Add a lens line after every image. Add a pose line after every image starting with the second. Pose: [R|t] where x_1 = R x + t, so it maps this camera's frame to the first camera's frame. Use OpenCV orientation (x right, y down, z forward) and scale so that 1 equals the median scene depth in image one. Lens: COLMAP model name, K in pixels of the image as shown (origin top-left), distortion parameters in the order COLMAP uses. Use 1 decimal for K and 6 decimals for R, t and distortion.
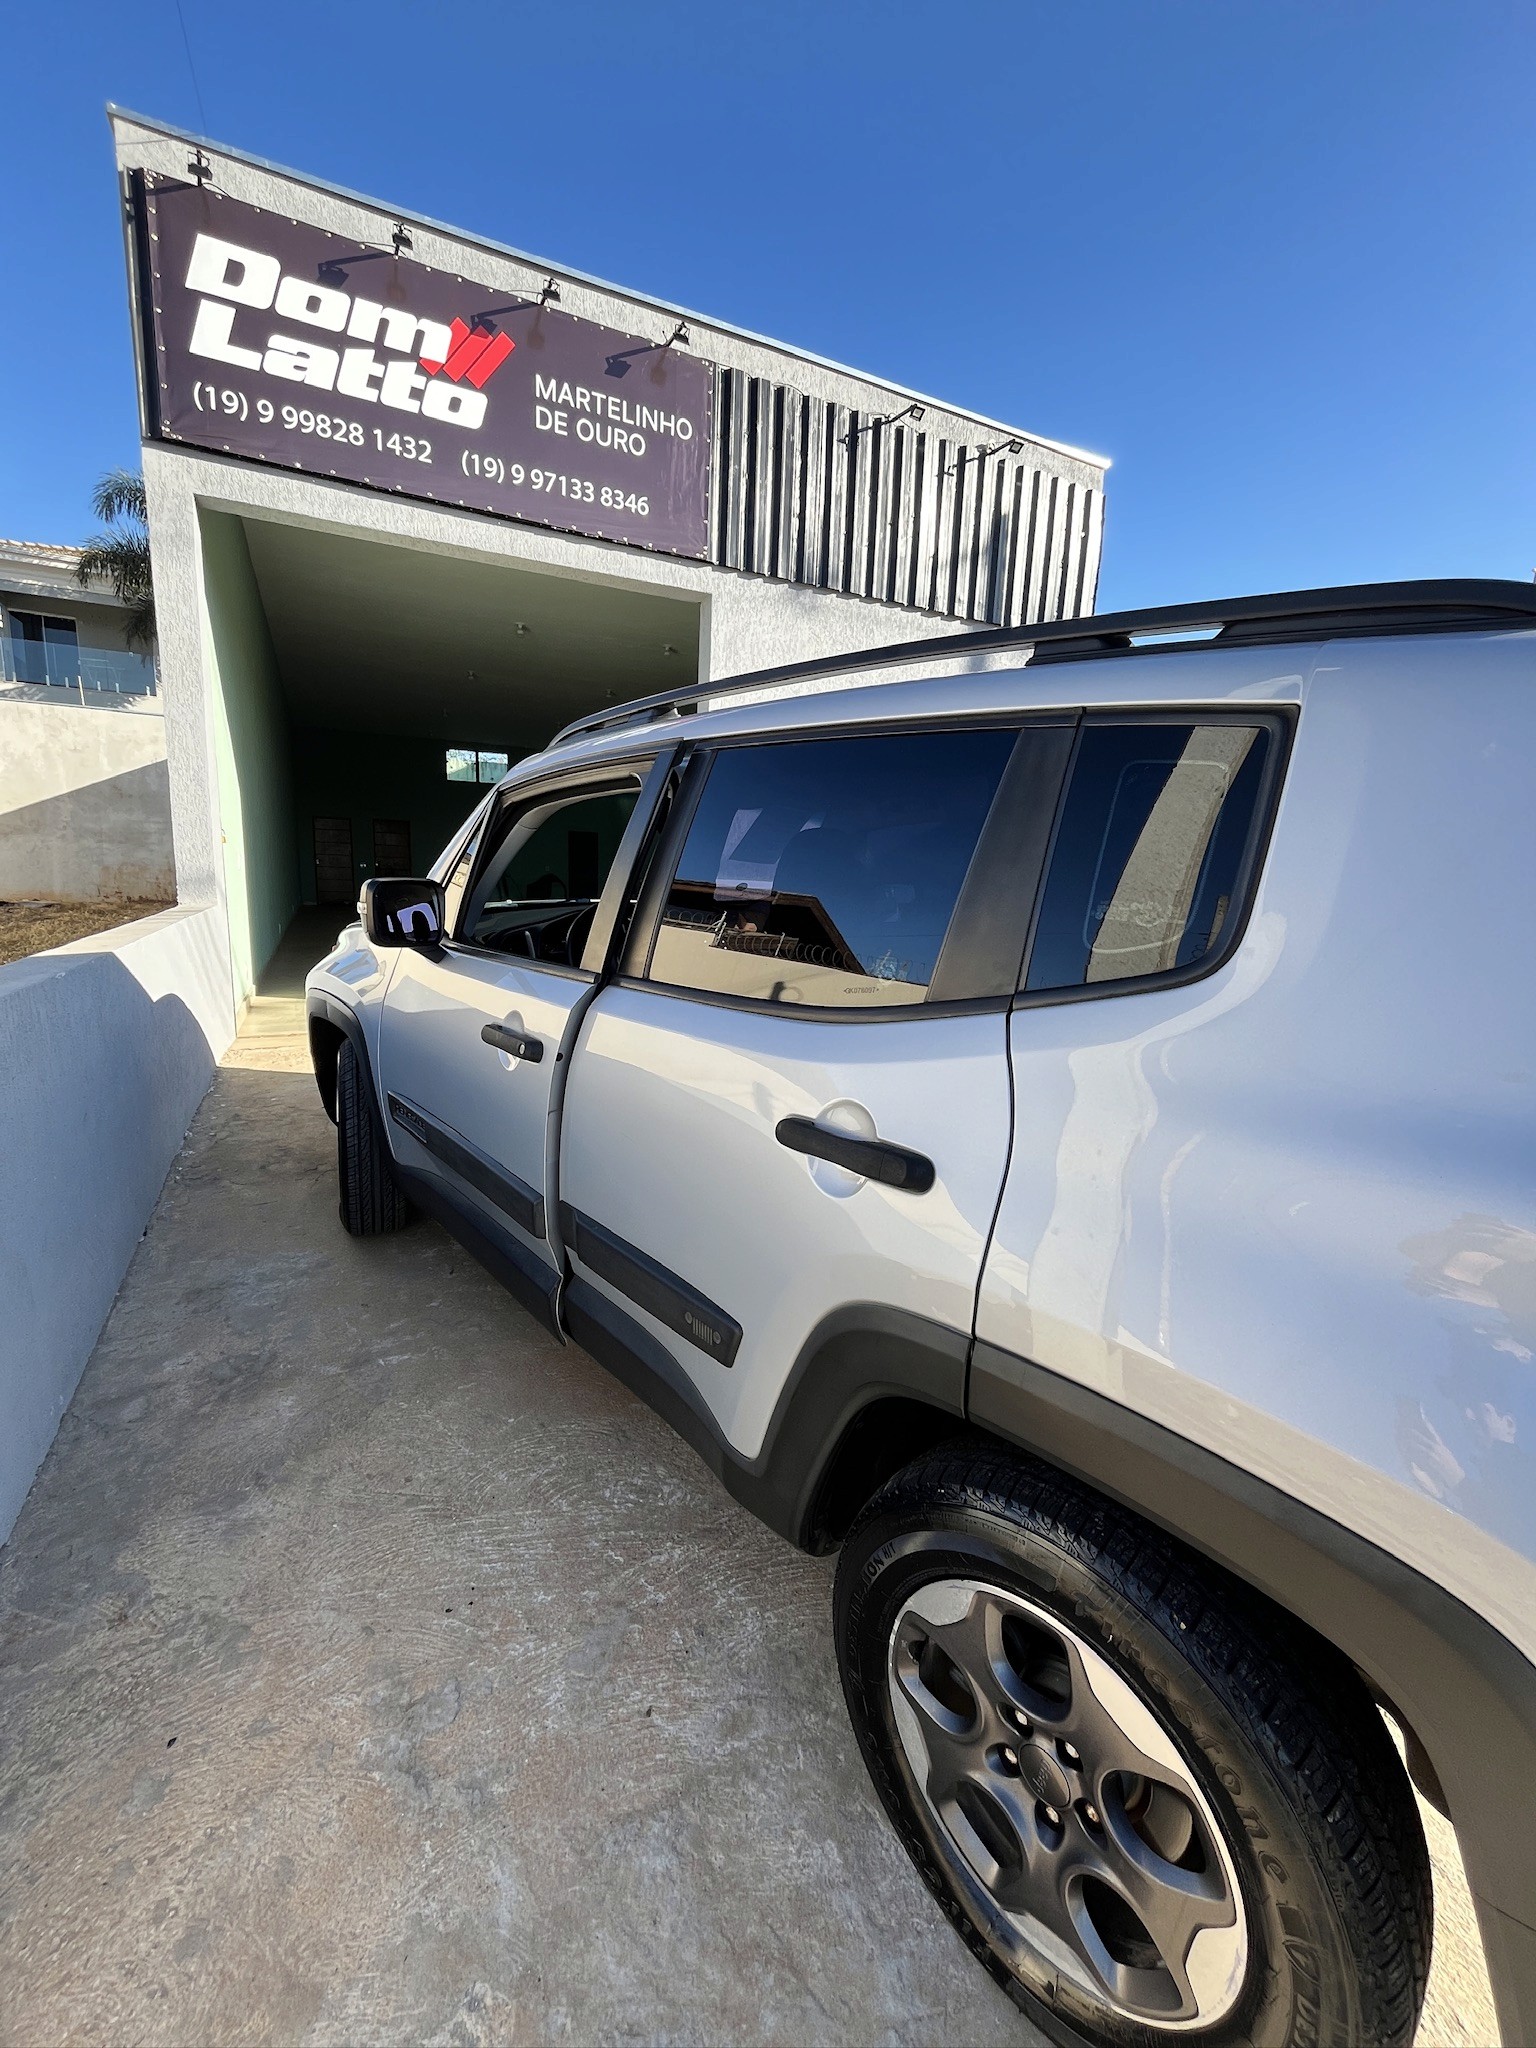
lens RADIAL K [[828.4, 0, 767.0], [0, 828.4, 1015.9], [0, 0, 1]] dist [-0.001768, -0.000558]
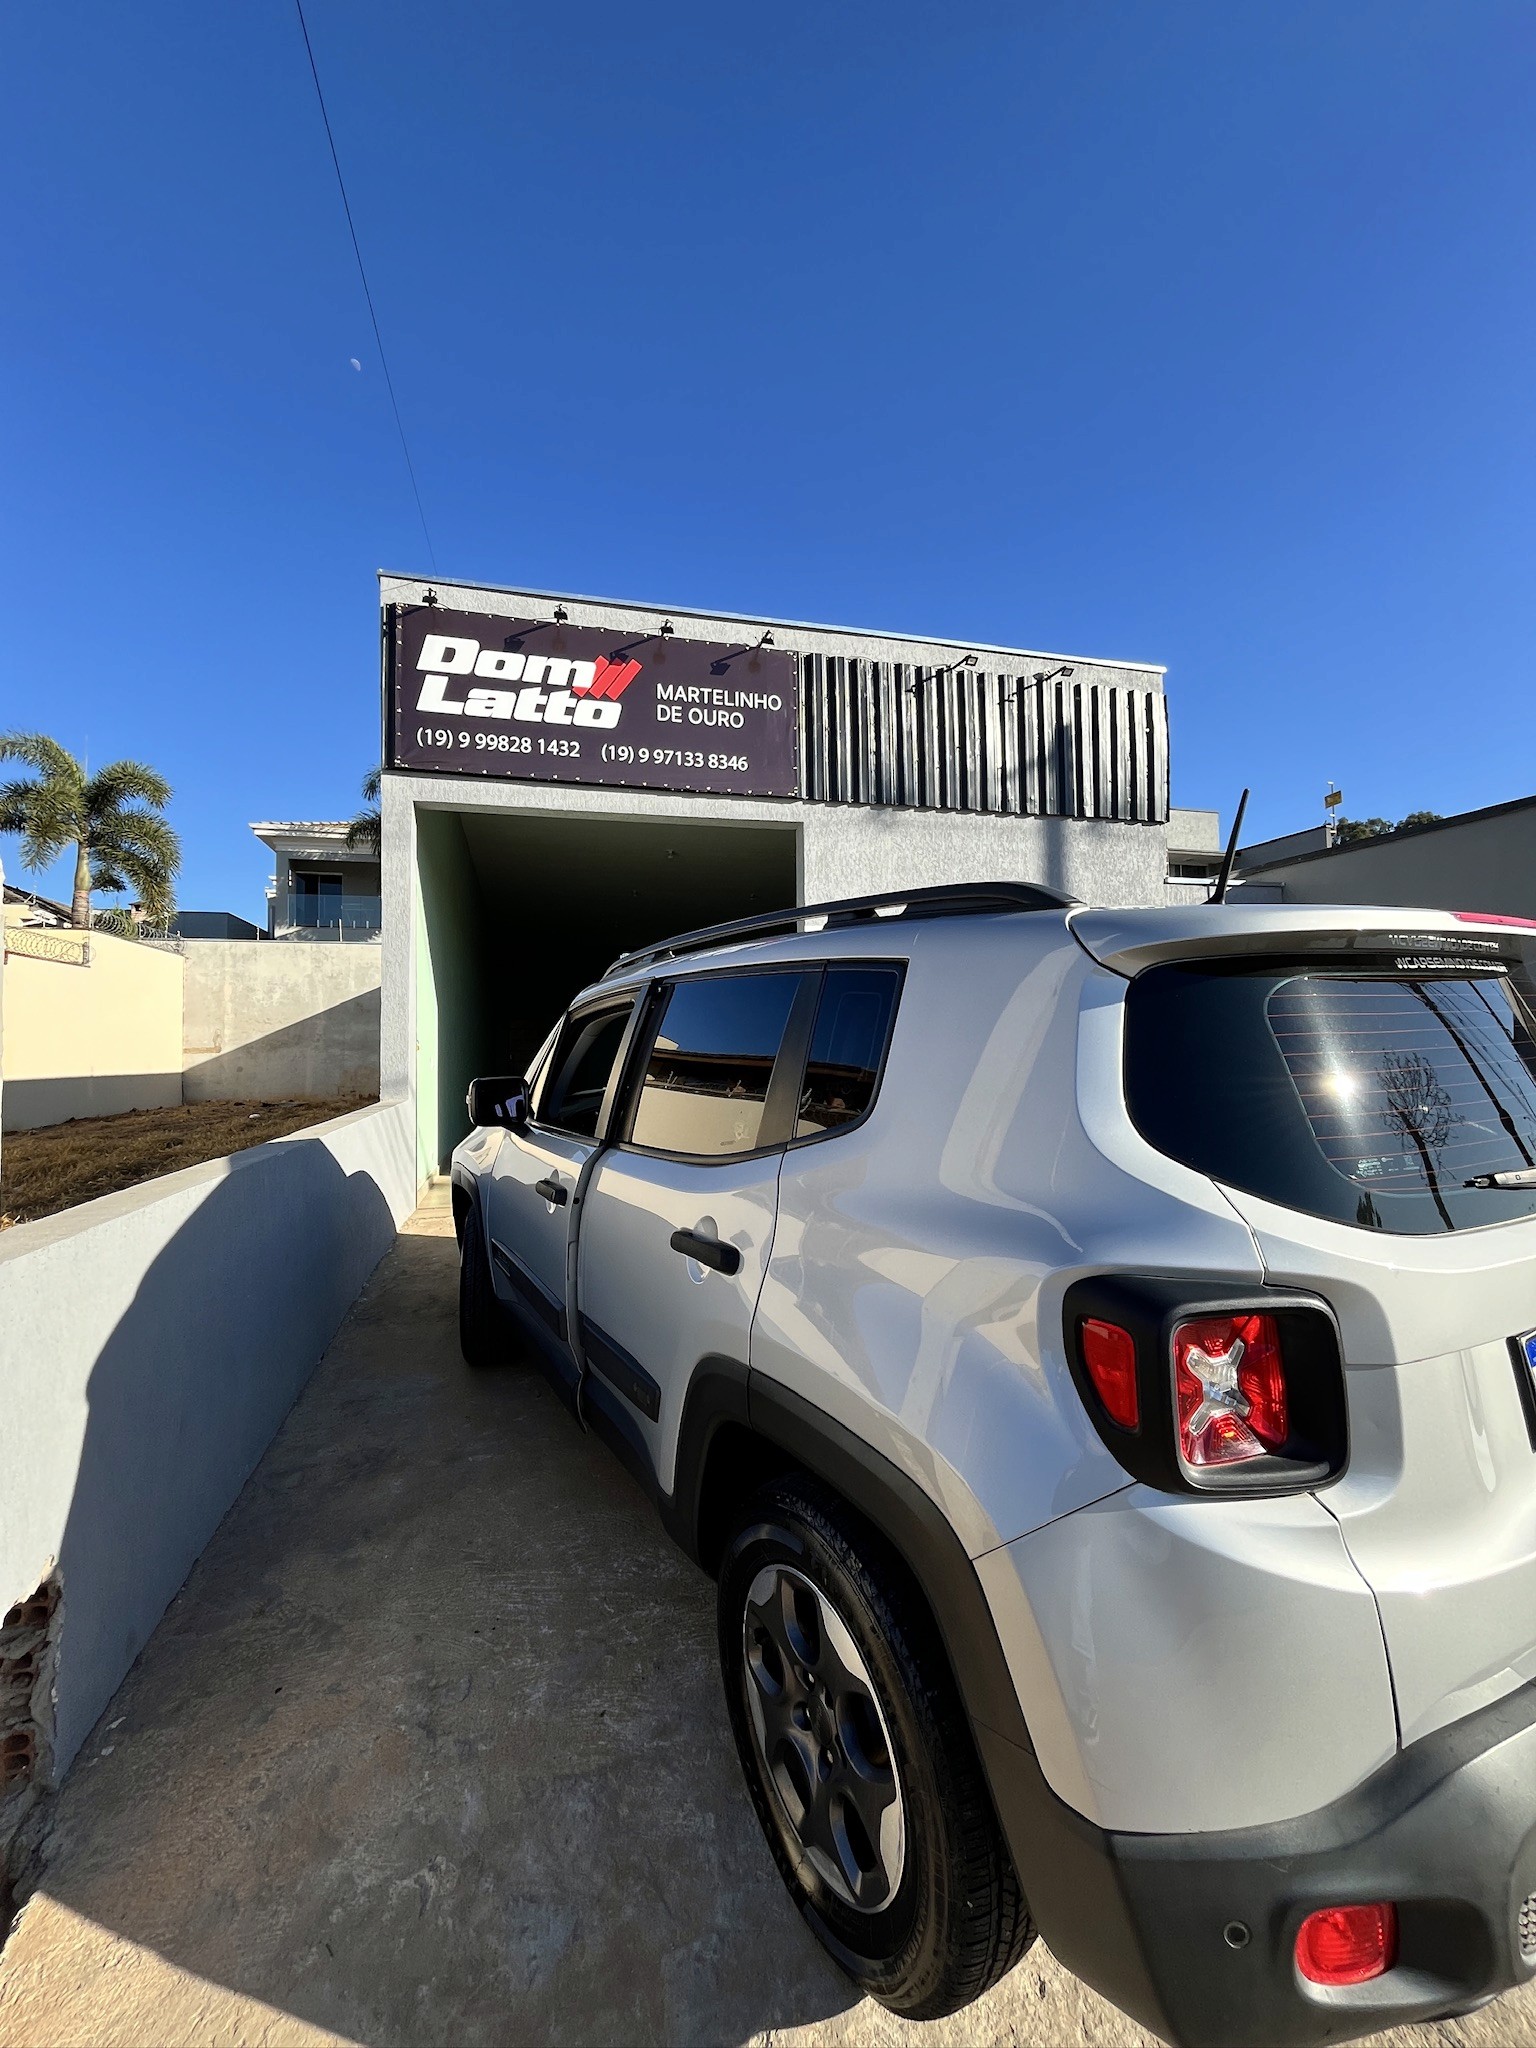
lens RADIAL K [[828.4, 0, 767.0], [0, 828.4, 1015.9], [0, 0, 1]] dist [-0.001768, -0.000558]
pose [[0.978641, -0.060045, -0.196610, 0.272363], [0.017662, 0.977415, -0.210590, 0.033706], [0.204815, 0.202620, 0.957599, -0.257404]]
